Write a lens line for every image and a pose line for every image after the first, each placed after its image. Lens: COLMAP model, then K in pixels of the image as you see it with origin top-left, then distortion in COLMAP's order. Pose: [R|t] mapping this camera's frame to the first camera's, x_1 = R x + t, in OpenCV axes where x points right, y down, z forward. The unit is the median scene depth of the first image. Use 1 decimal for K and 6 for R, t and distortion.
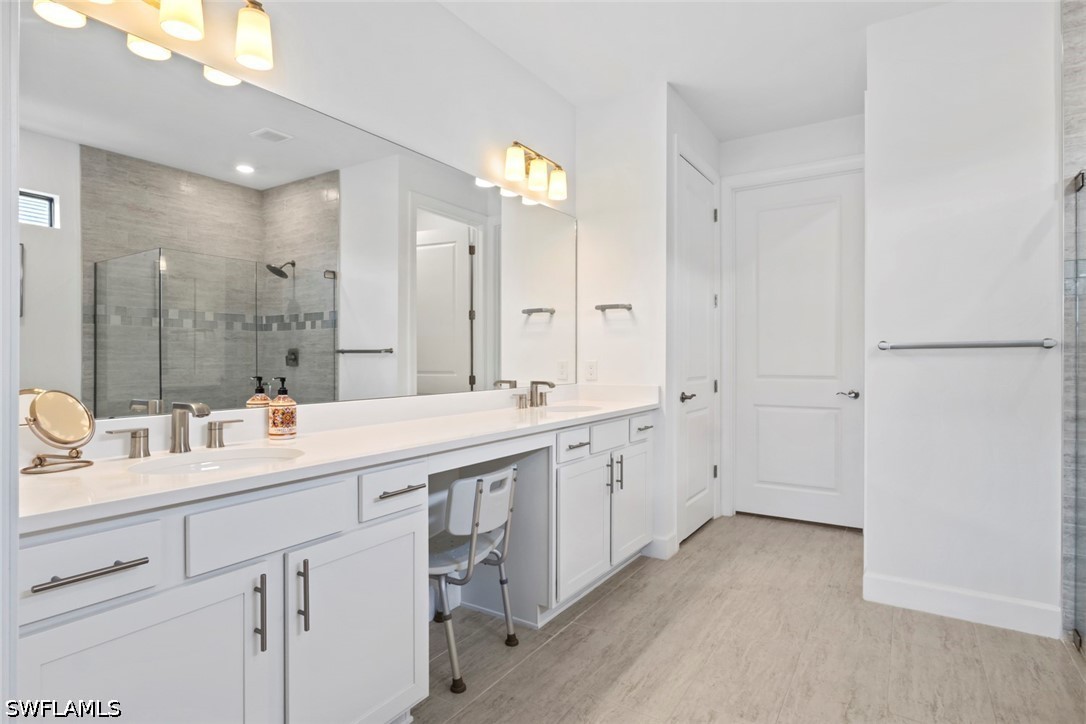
lens RADIAL K [[571.3, 0, 541.1], [0, 571.3, 360.4], [0, 0, 1]] dist [-0.011629, 0.004737]
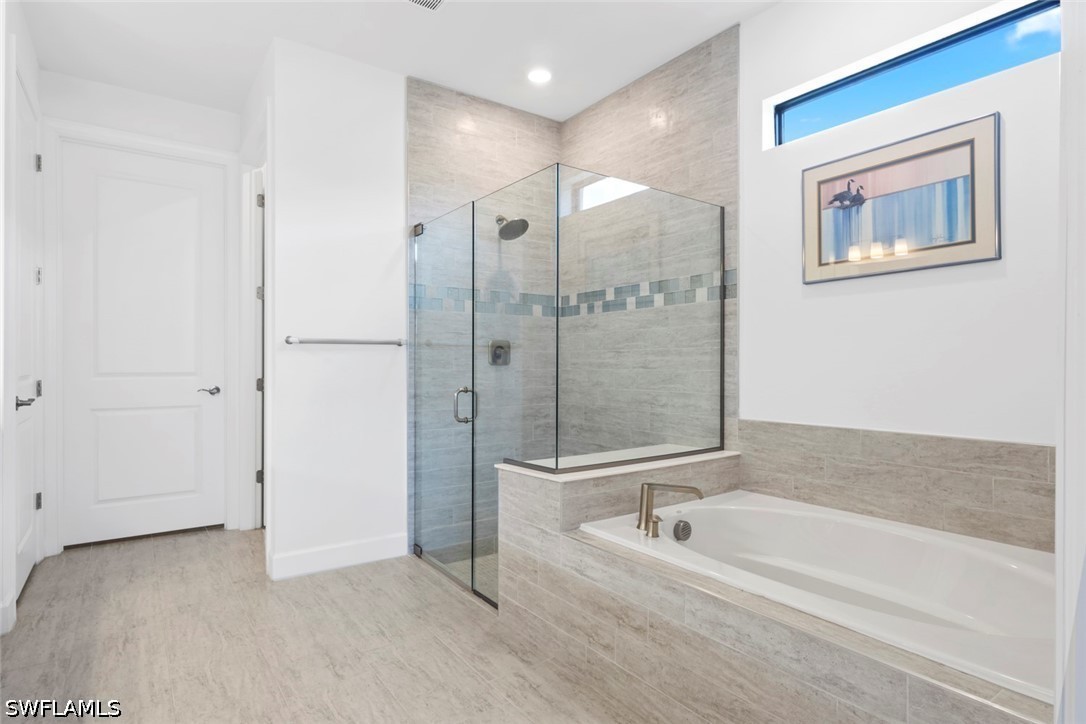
lens RADIAL K [[571.3, 0, 535.1], [0, 571.3, 366.3], [0, 0, 1]] dist [-0.011629, 0.004737]
pose [[0.364721, -0.002943, 0.931112, -0.249139], [0.000015, 0.999995, 0.003155, 0.021302], [-0.931117, -0.001136, 0.364719, 0.177400]]
